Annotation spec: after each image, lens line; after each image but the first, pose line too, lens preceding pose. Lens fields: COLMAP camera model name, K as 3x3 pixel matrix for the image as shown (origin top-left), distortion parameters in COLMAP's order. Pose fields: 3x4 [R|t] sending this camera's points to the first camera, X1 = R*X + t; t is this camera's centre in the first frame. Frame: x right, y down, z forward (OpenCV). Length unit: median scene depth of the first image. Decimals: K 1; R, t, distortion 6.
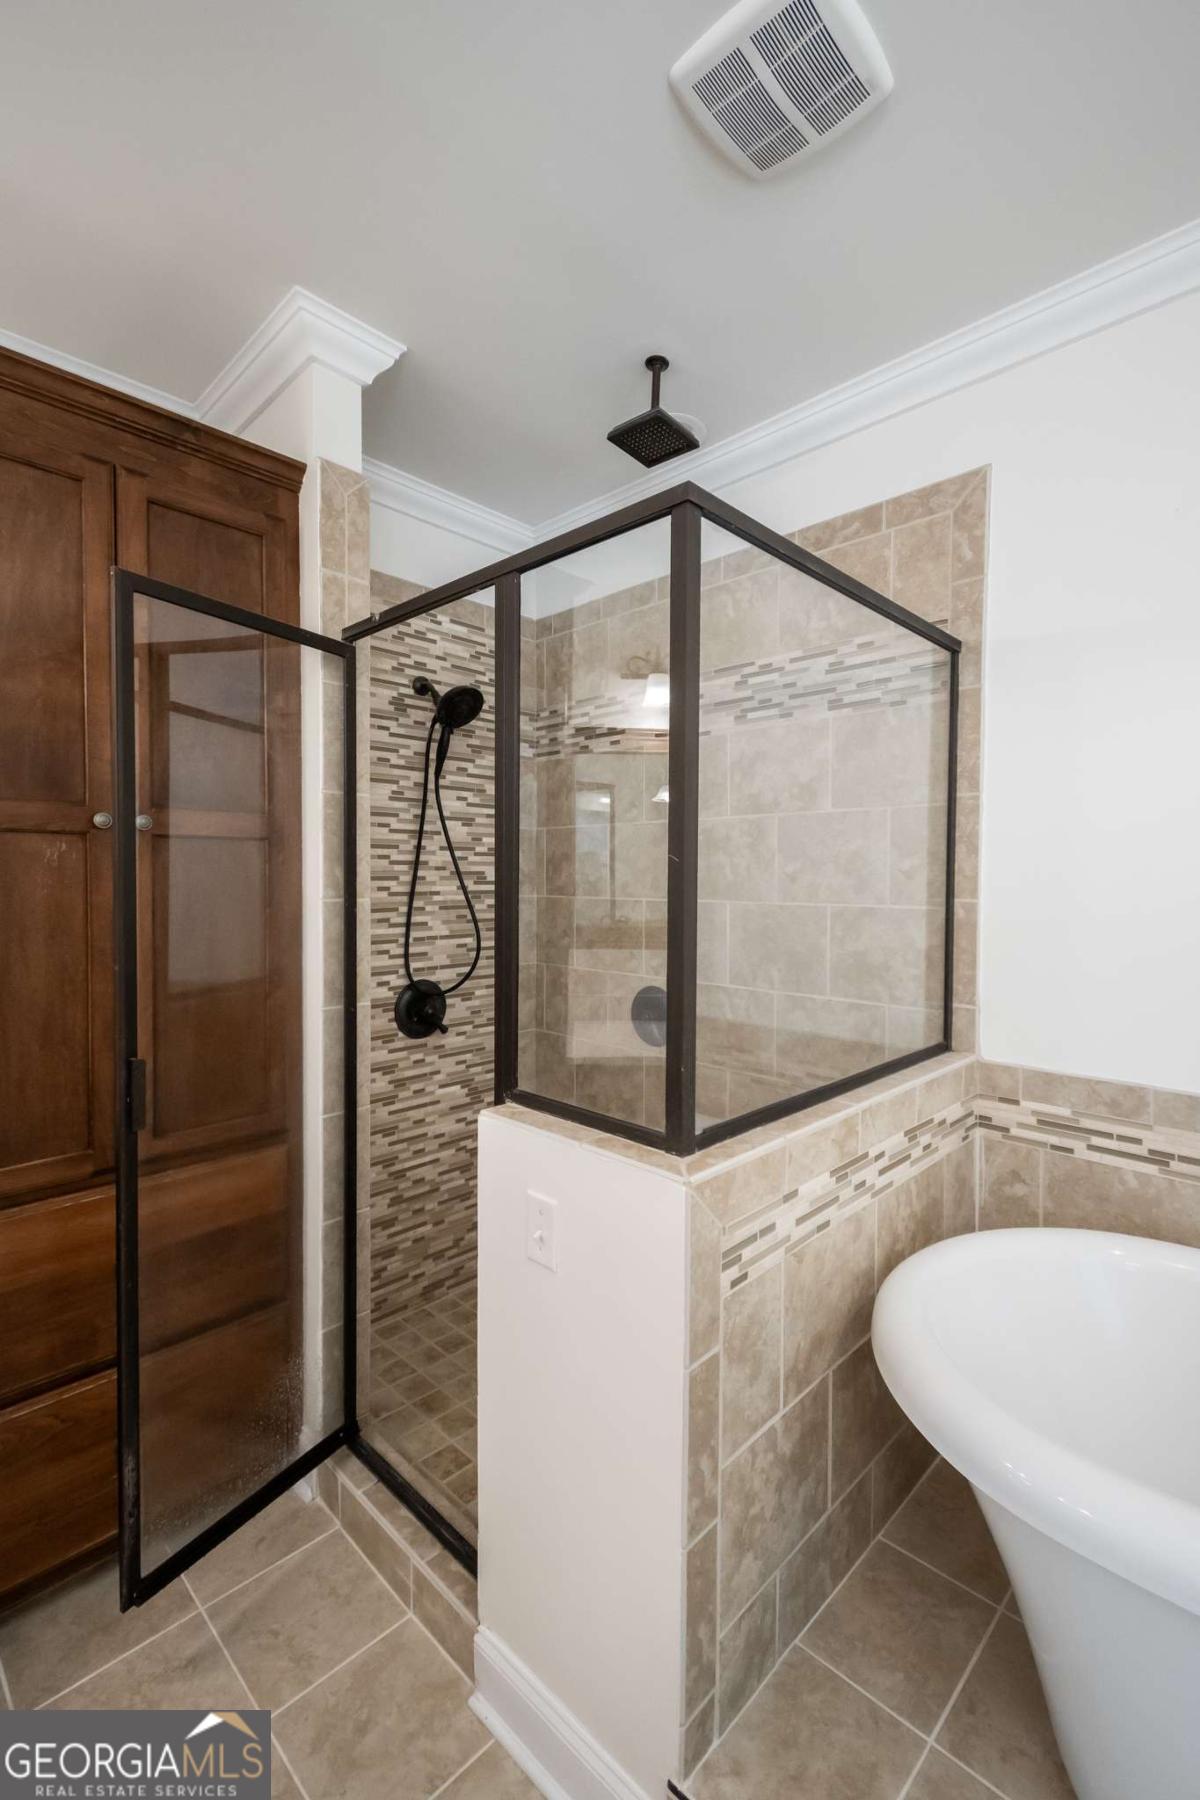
lens RADIAL K [[794.3, 0, 598.5], [0, 794.3, 895.9], [0, 0, 1]] dist [0.001436, -0.000335]
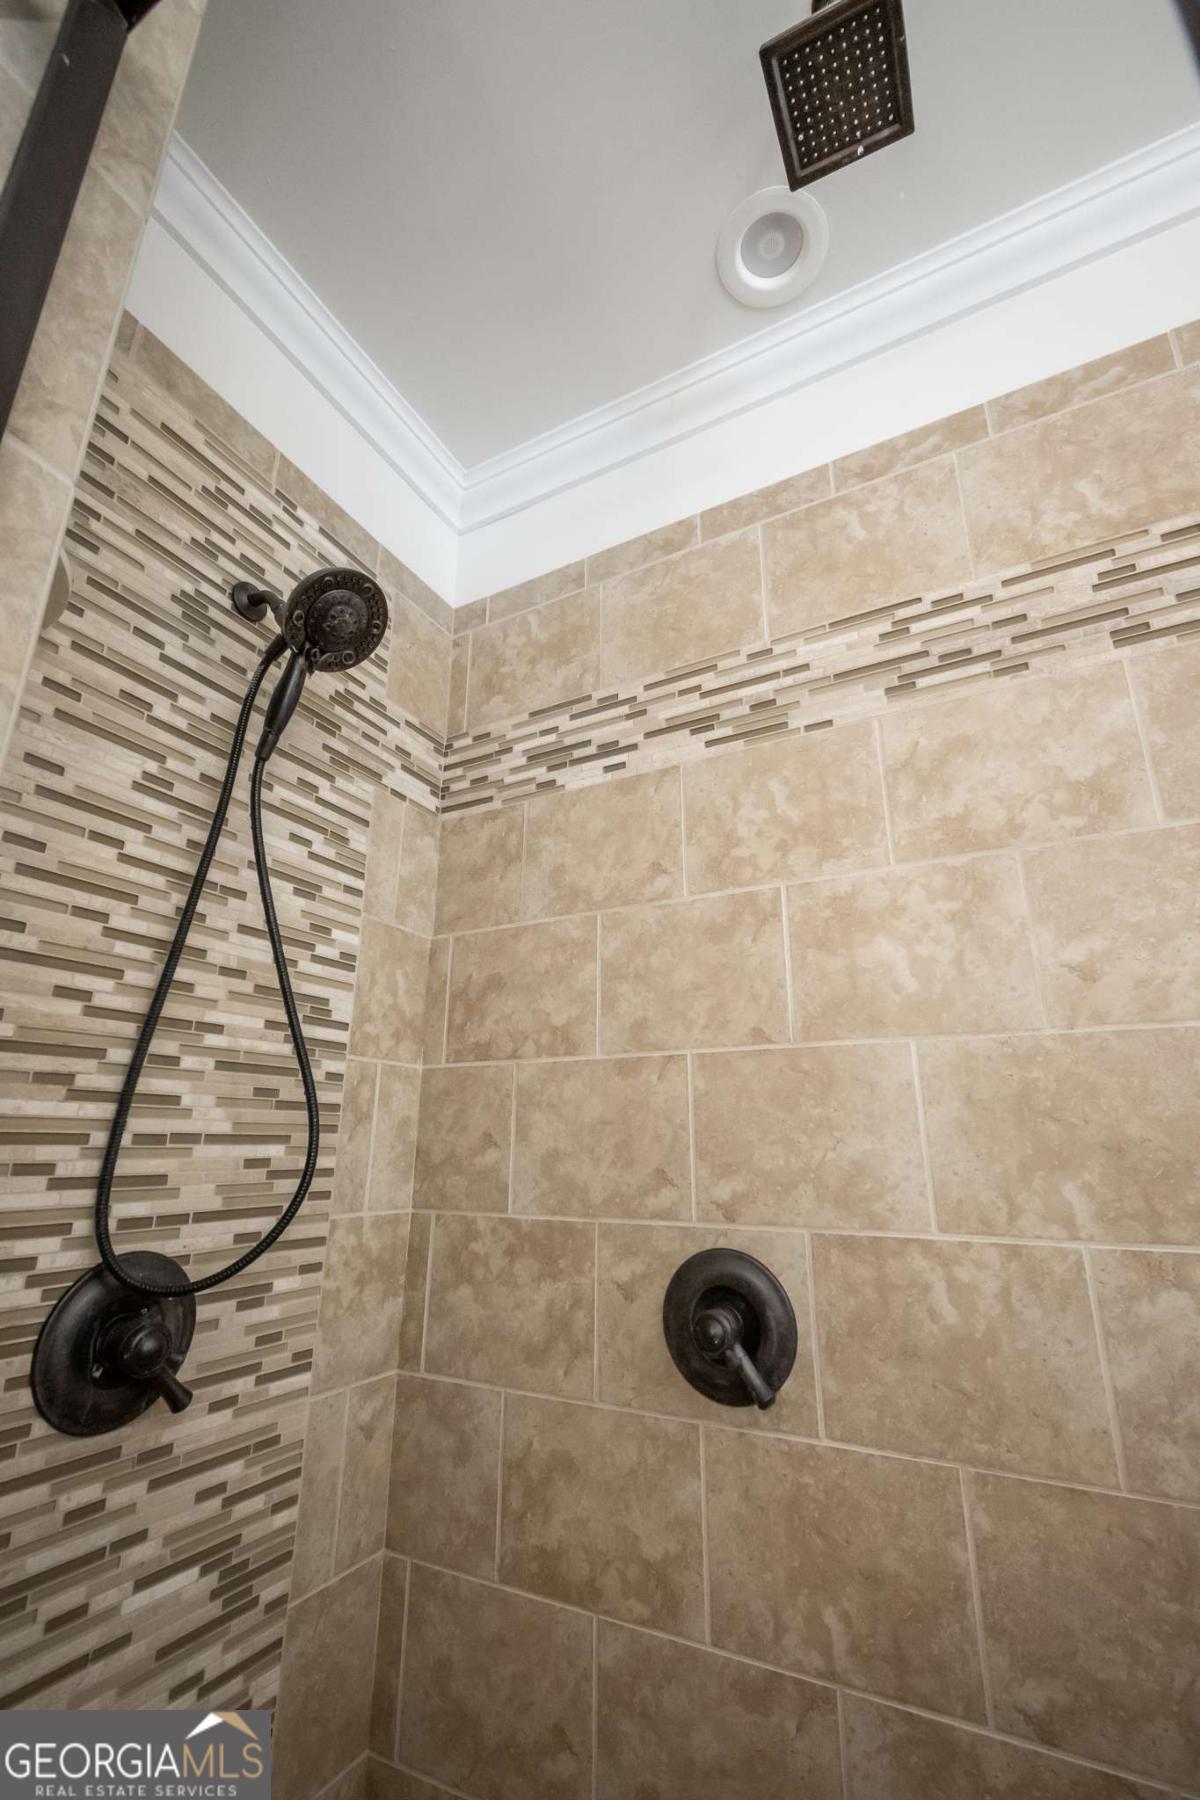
lens RADIAL K [[794.3, 0, 604.9], [0, 794.3, 895.9], [0, 0, 1]] dist [0.001436, -0.000335]
pose [[0.959773, 0.086637, 0.267078, -0.126557], [0.006199, 0.944434, -0.328641, 0.072090], [-0.280710, 0.317077, 0.905905, 0.548769]]
